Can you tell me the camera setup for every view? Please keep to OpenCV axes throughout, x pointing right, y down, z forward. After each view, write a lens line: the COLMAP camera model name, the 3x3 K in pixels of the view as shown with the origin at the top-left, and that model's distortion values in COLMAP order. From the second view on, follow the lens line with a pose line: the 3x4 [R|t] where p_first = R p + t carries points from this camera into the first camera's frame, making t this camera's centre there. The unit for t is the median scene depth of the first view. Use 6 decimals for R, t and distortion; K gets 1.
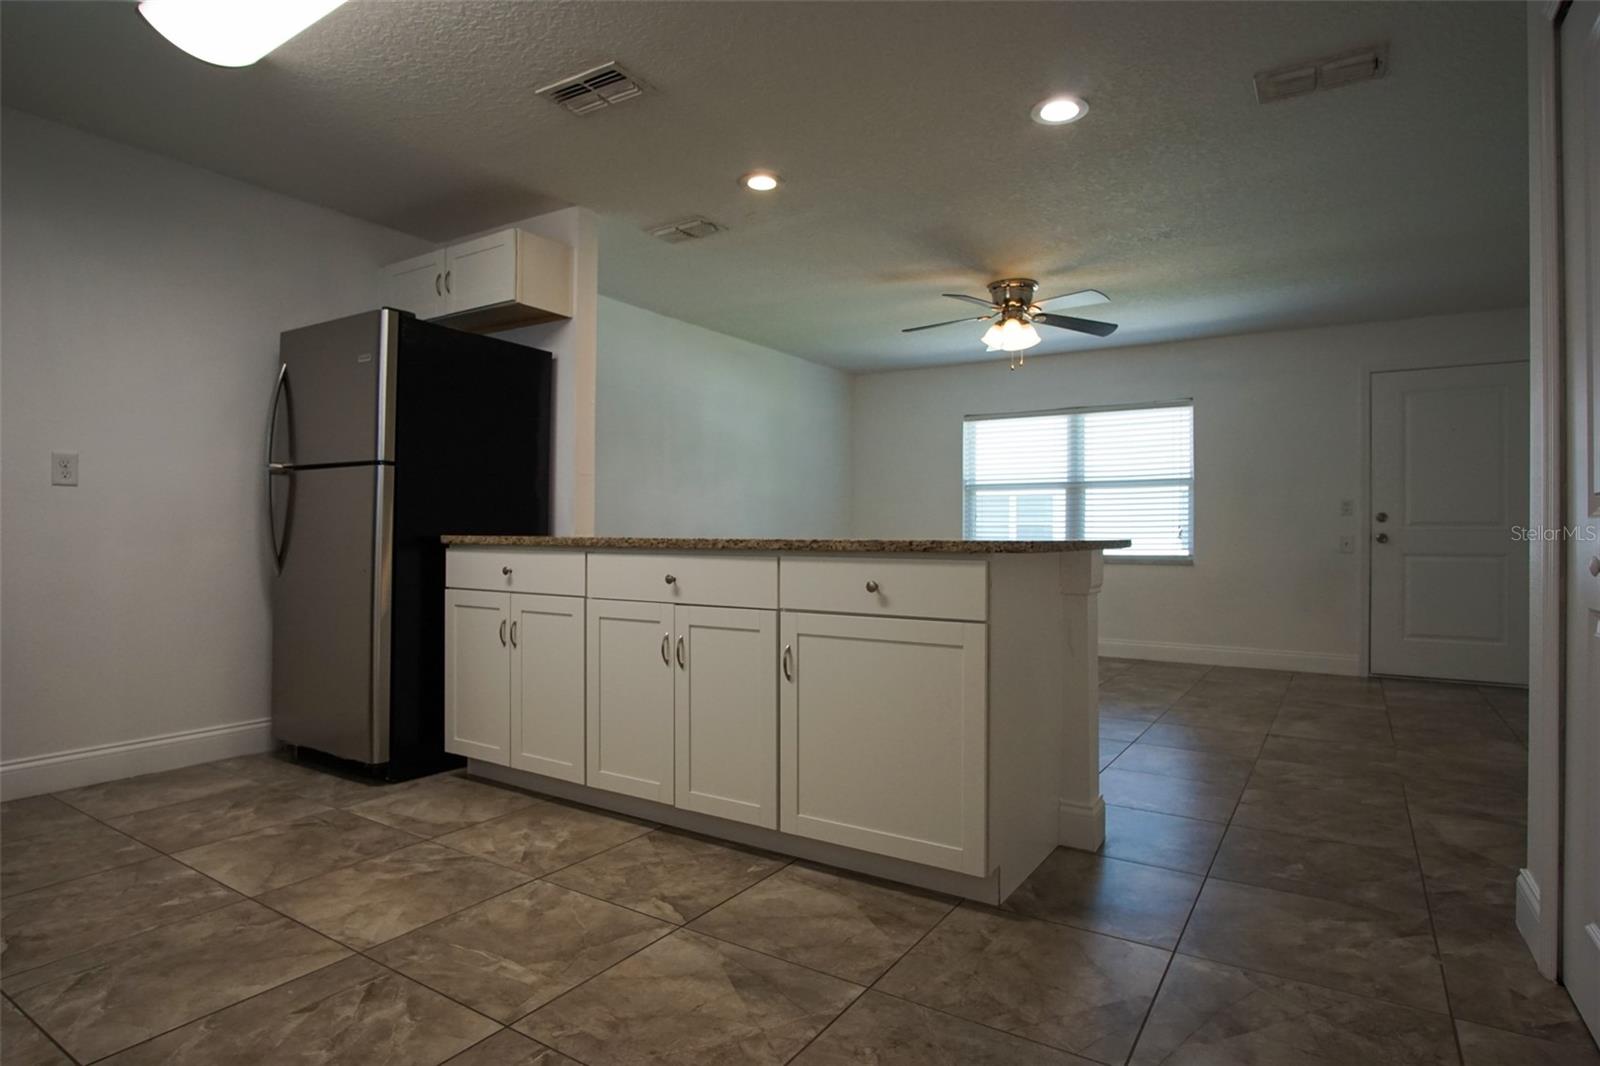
lens RADIAL K [[860.4, 0, 796.0], [0, 860.4, 532.8], [0, 0, 1]] dist [-0.033514, 0.009515]
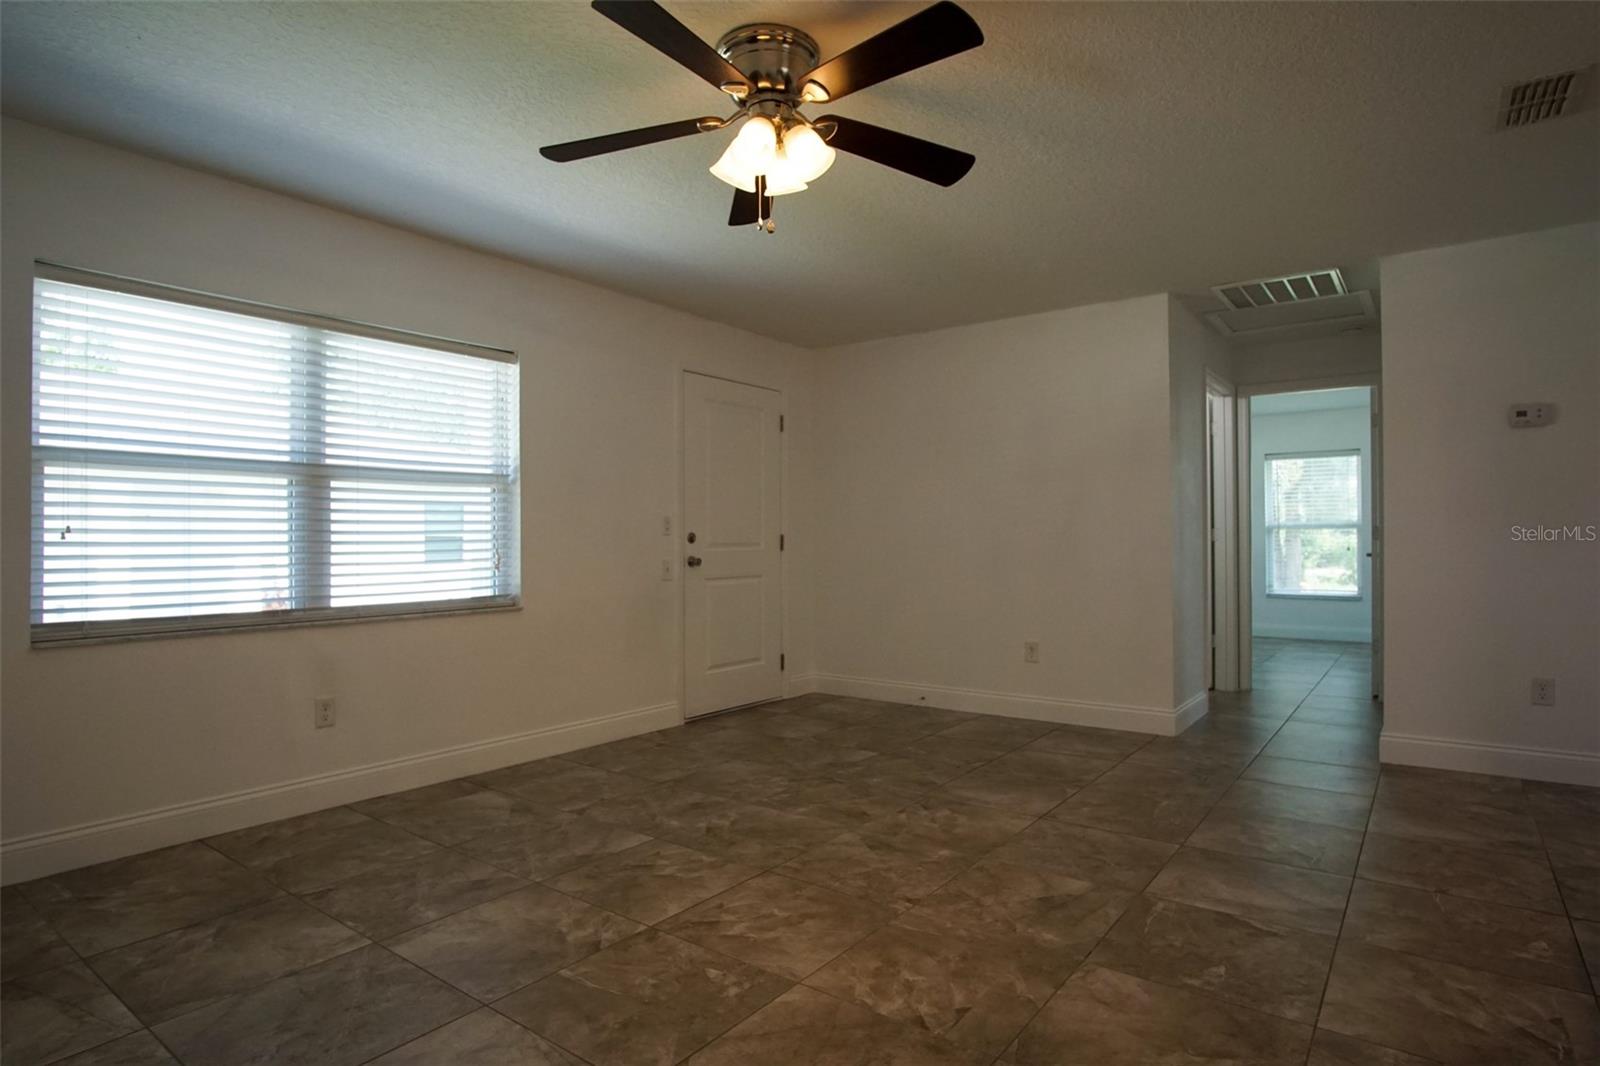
lens RADIAL K [[860.4, 0, 796.0], [0, 860.4, 532.8], [0, 0, 1]] dist [-0.033514, 0.009515]
pose [[0.070931, 0.003183, 0.997476, -0.348235], [0.003475, 0.999988, -0.003439, -0.036730], [-0.997475, 0.003711, 0.070919, 1.544057]]
